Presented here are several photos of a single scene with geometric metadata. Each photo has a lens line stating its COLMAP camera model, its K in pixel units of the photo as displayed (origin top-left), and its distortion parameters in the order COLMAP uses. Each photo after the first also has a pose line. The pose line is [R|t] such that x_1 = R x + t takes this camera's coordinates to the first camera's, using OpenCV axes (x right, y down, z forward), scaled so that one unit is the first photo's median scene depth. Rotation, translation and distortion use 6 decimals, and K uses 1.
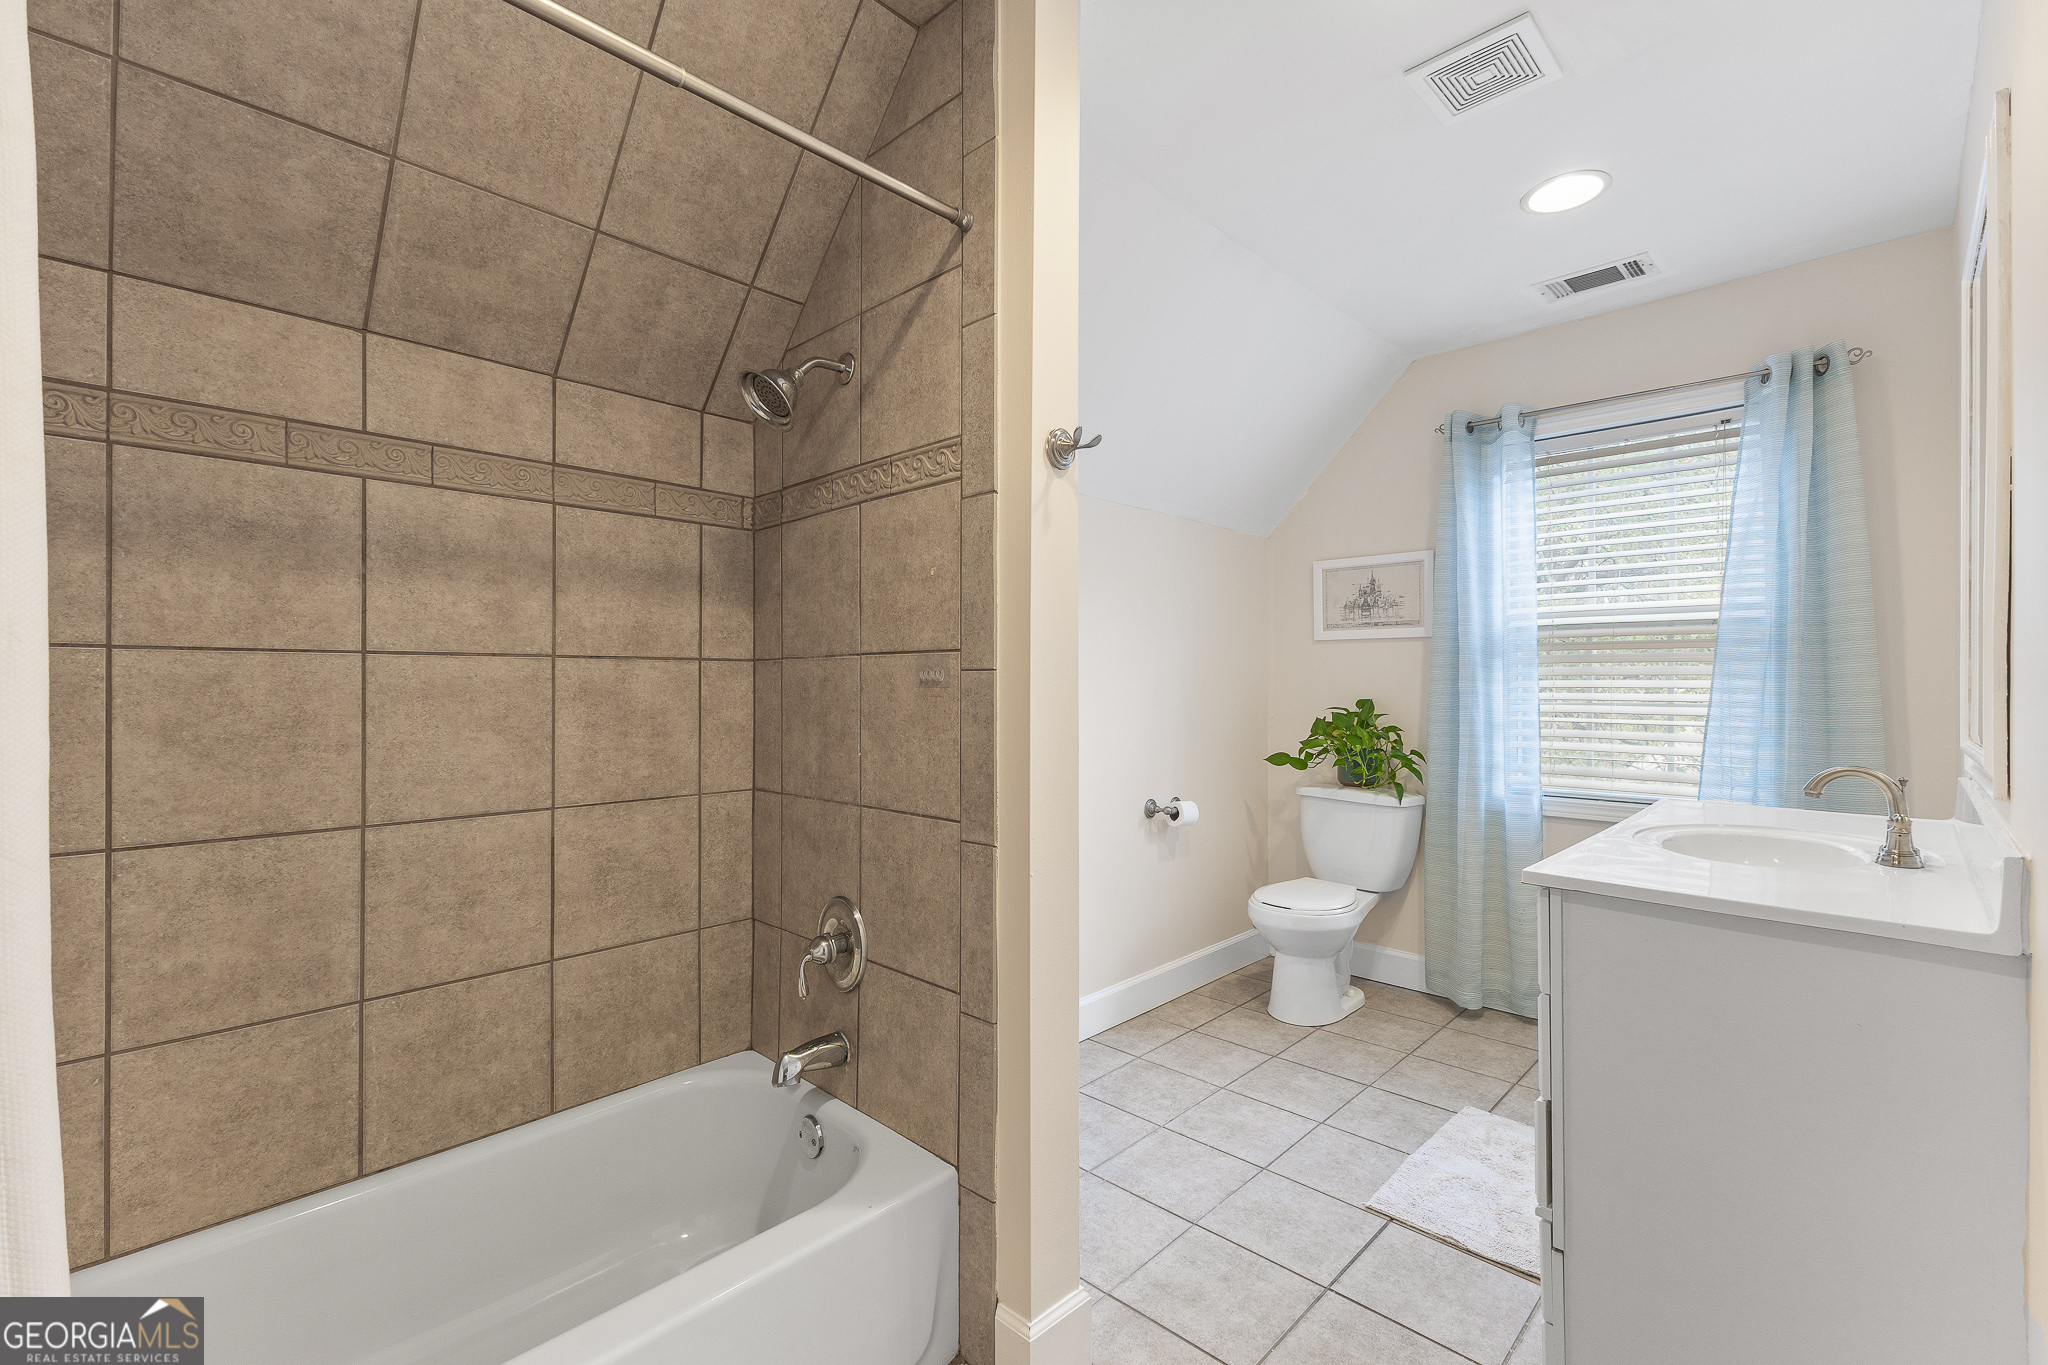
lens RADIAL K [[893.5, 0, 1040.0], [0, 893.5, 680.6], [0, 0, 1]] dist [0.004467, -0.000963]
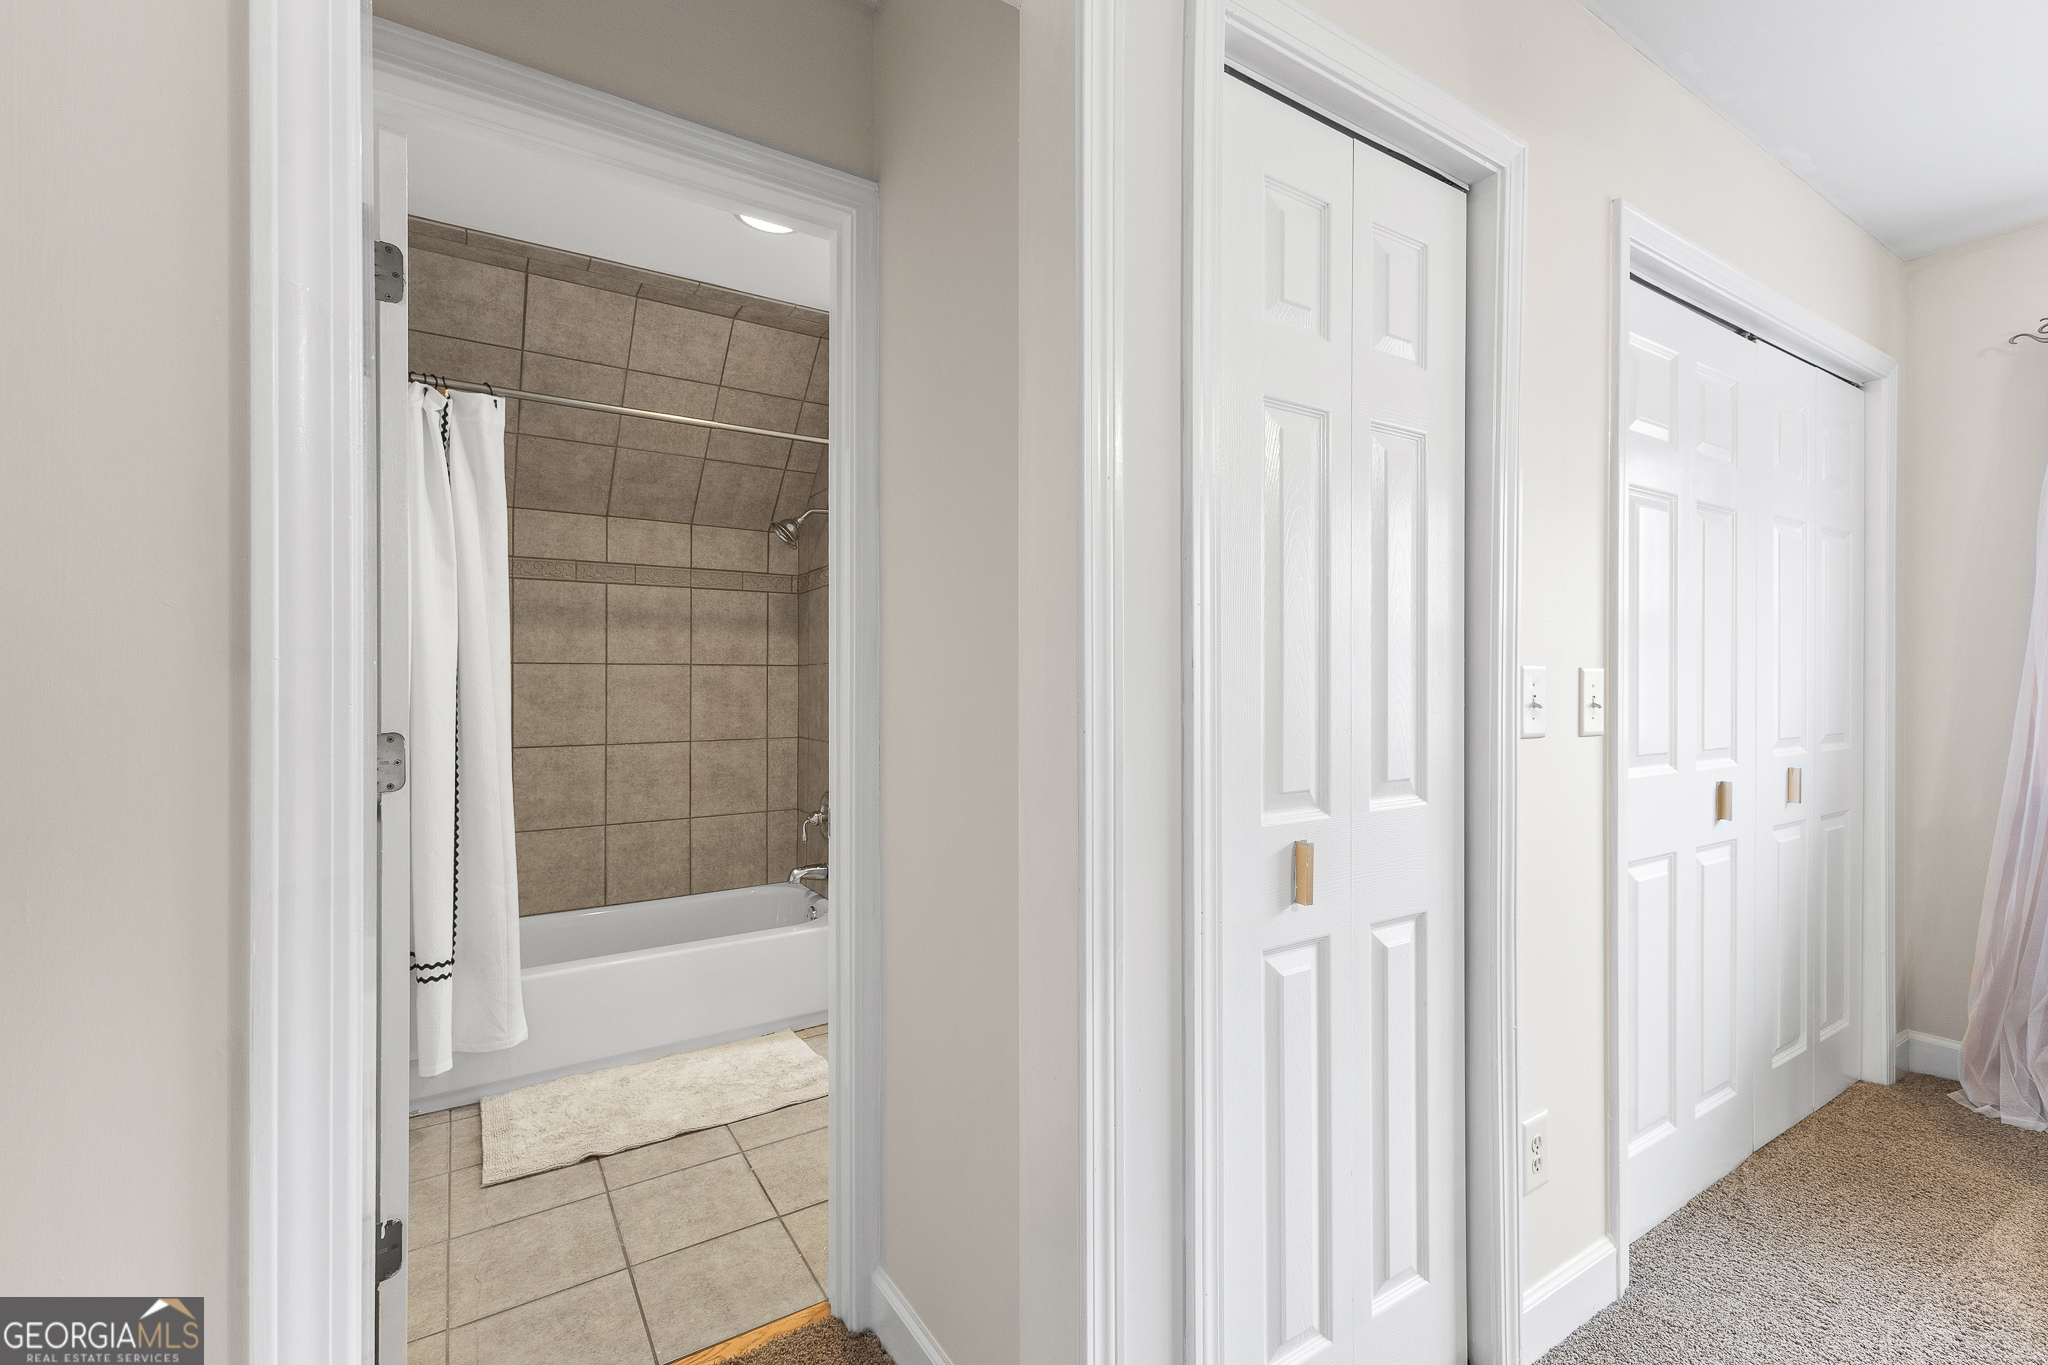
lens RADIAL K [[893.5, 0, 1028.9], [0, 893.5, 673.9], [0, 0, 1]] dist [0.004467, -0.000963]
pose [[0.973036, -0.001122, -0.230650, 0.676194], [0.000476, 0.999996, -0.002858, -0.001019], [0.230652, 0.002671, 0.973033, -0.796601]]
